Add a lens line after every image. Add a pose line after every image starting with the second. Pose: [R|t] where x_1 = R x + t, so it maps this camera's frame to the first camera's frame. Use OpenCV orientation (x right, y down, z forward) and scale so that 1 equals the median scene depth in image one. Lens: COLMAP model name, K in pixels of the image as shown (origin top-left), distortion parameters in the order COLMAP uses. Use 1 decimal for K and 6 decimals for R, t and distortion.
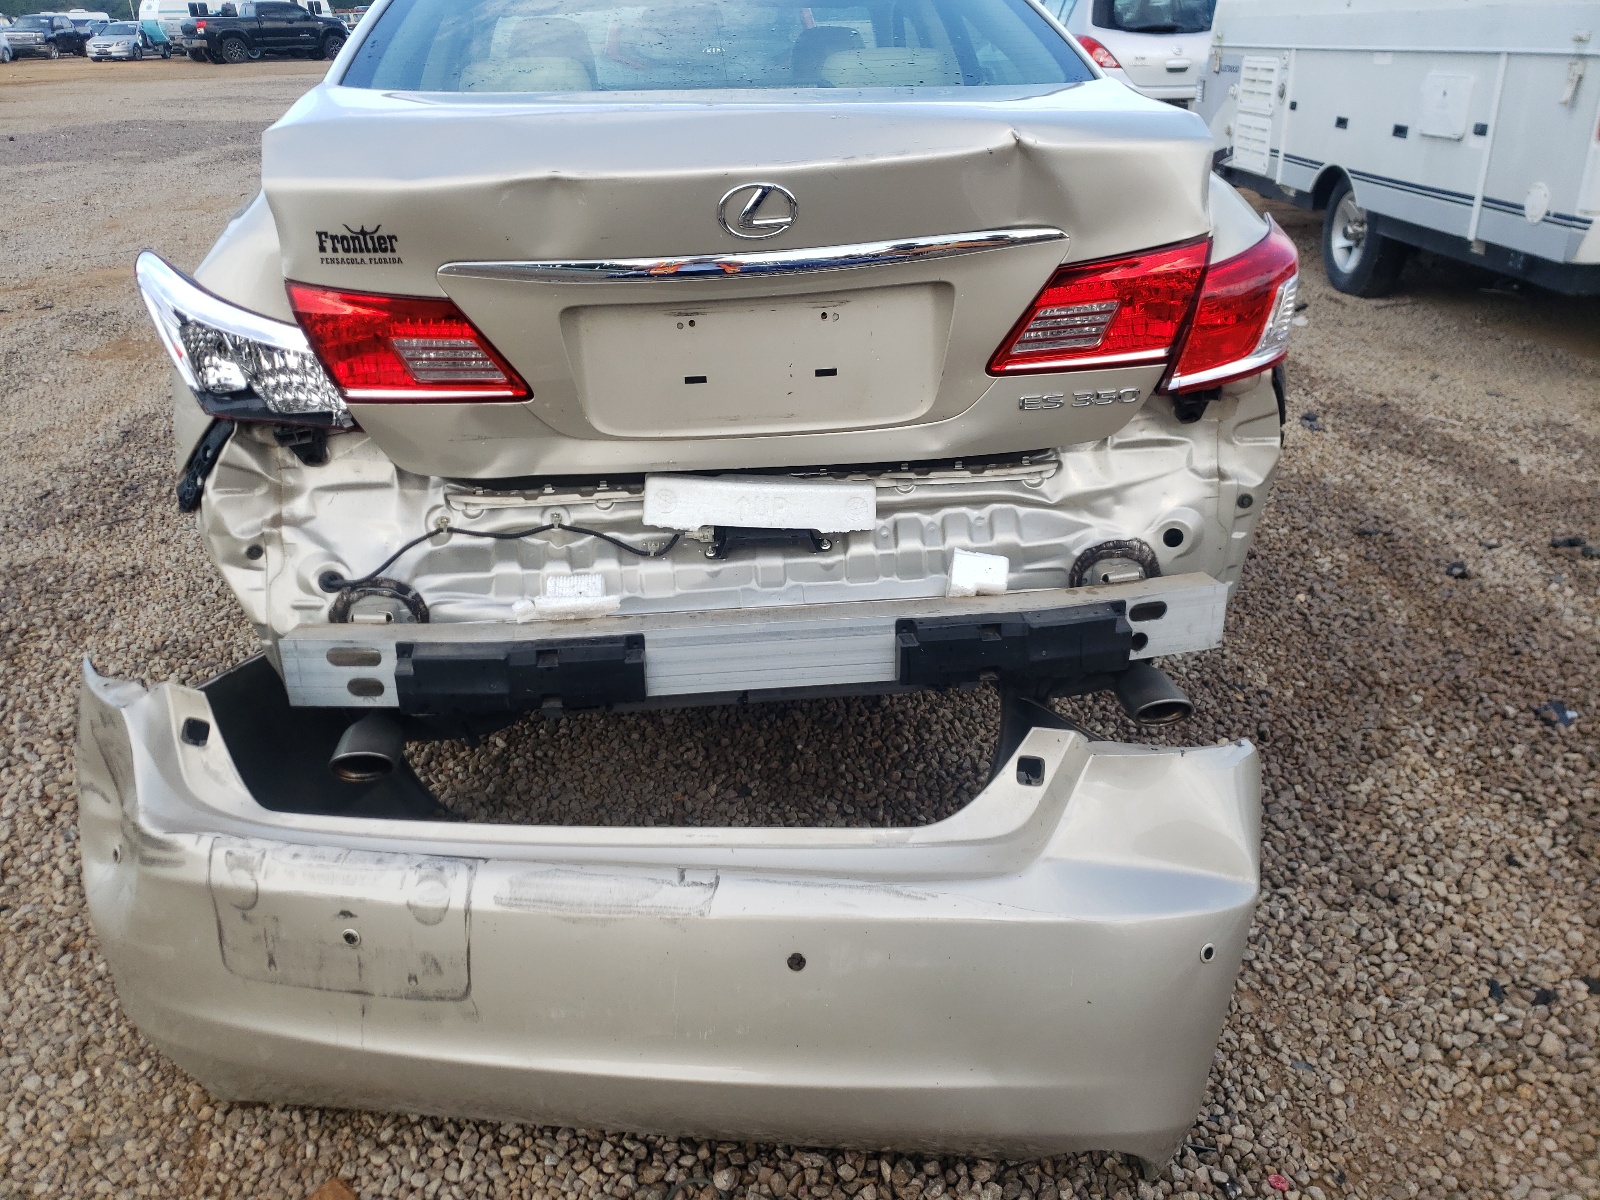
lens RADIAL K [[1283.2, 0, 800.0], [0, 1283.2, 600.0], [0, 0, 1]] dist [0.106731, -0.158215]
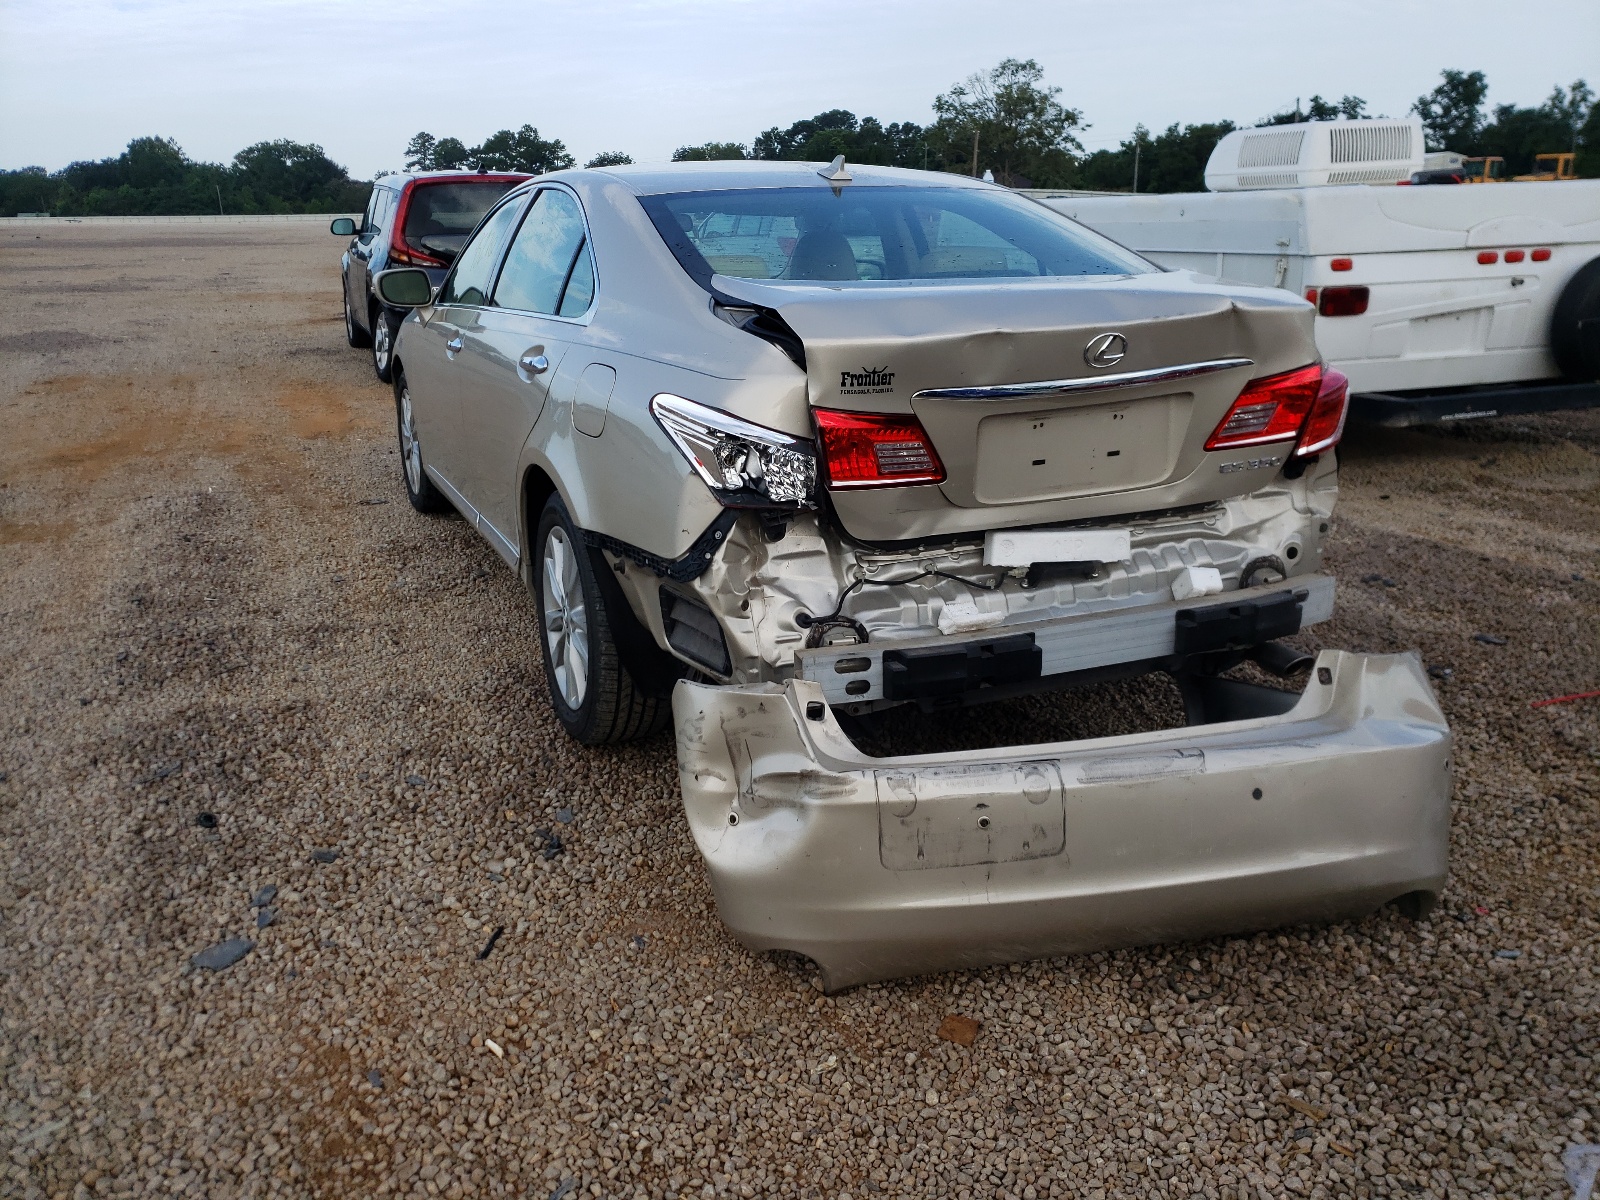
lens RADIAL K [[1283.2, 0, 800.0], [0, 1283.2, 600.0], [0, 0, 1]] dist [0.106731, -0.158215]
pose [[0.948842, -0.077701, 0.306042, -0.791251], [0.118288, 0.986137, -0.116367, 0.124859], [-0.292758, 0.146615, 0.944879, -0.304443]]
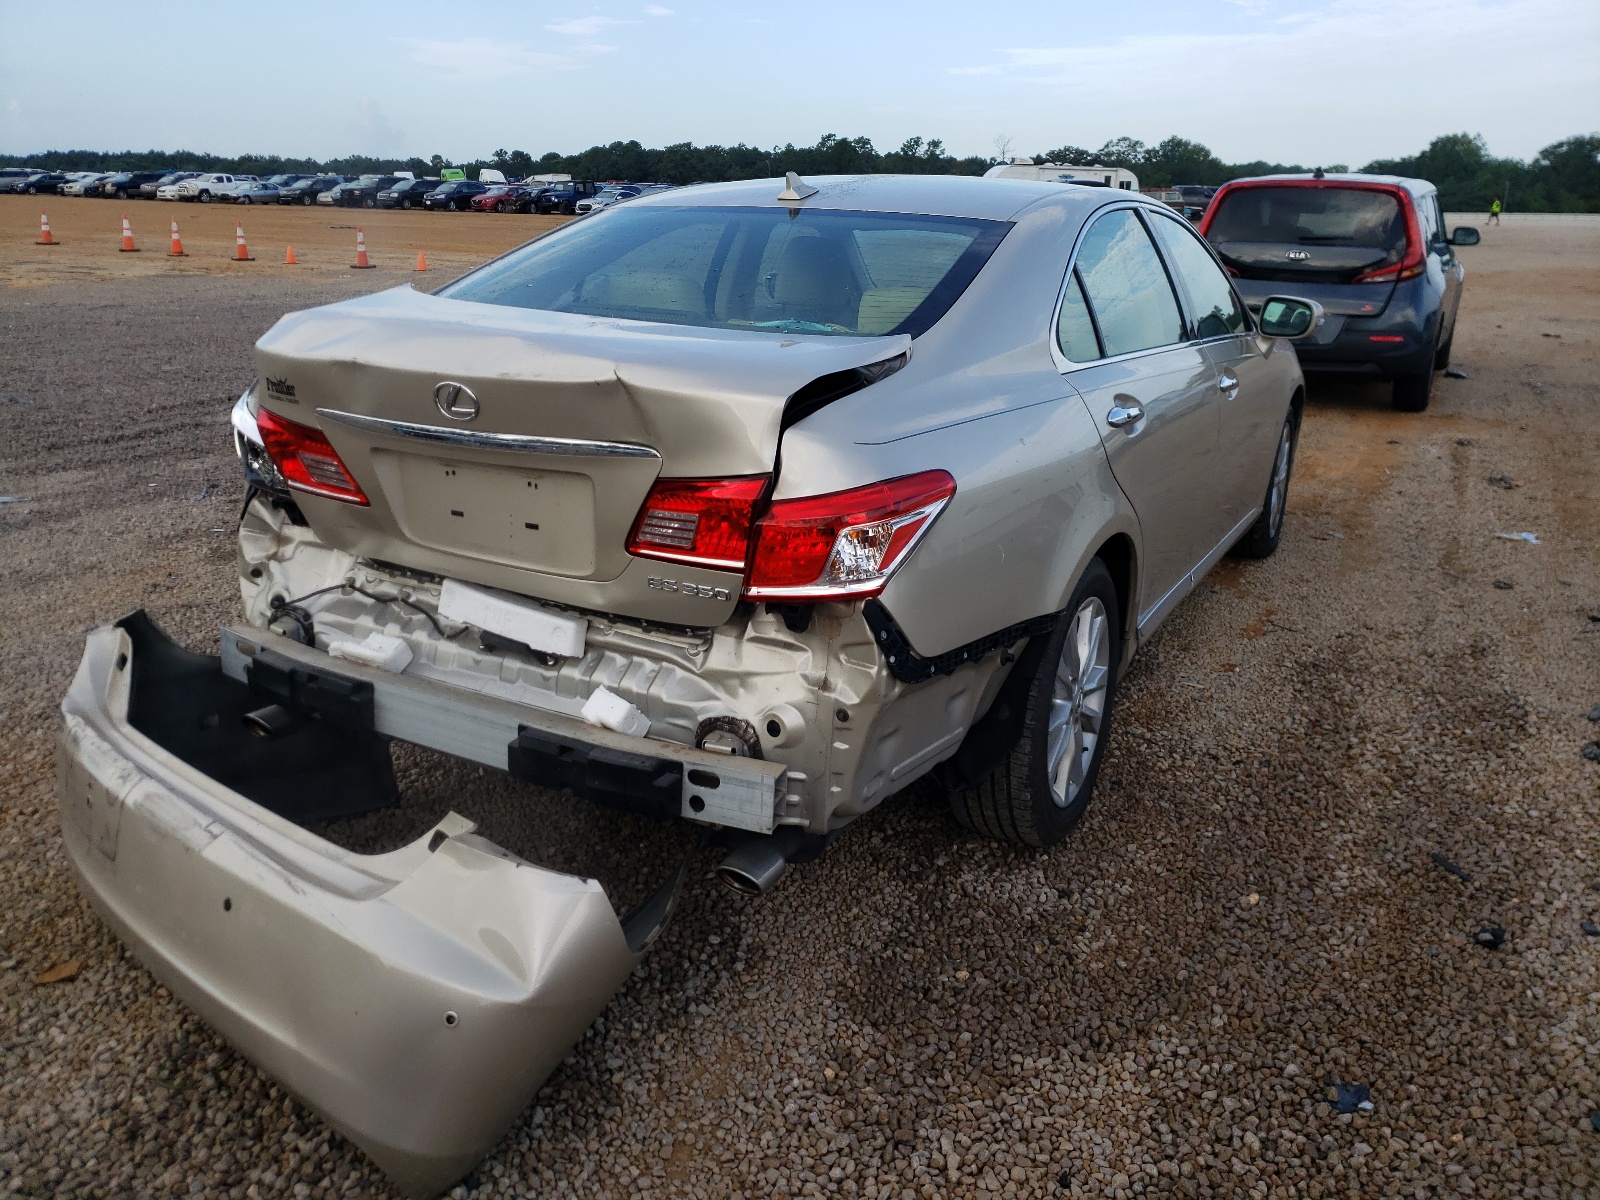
lens RADIAL K [[1276.7, 0, 800.0], [0, 1276.7, 600.0], [0, 0, 1]] dist [-0.000887, 0.088294]
pose [[0.822746, 0.214895, -0.526222, 0.919001], [-0.274684, 0.960819, -0.037096, -0.127953], [0.497632, 0.175065, 0.849538, 0.044496]]
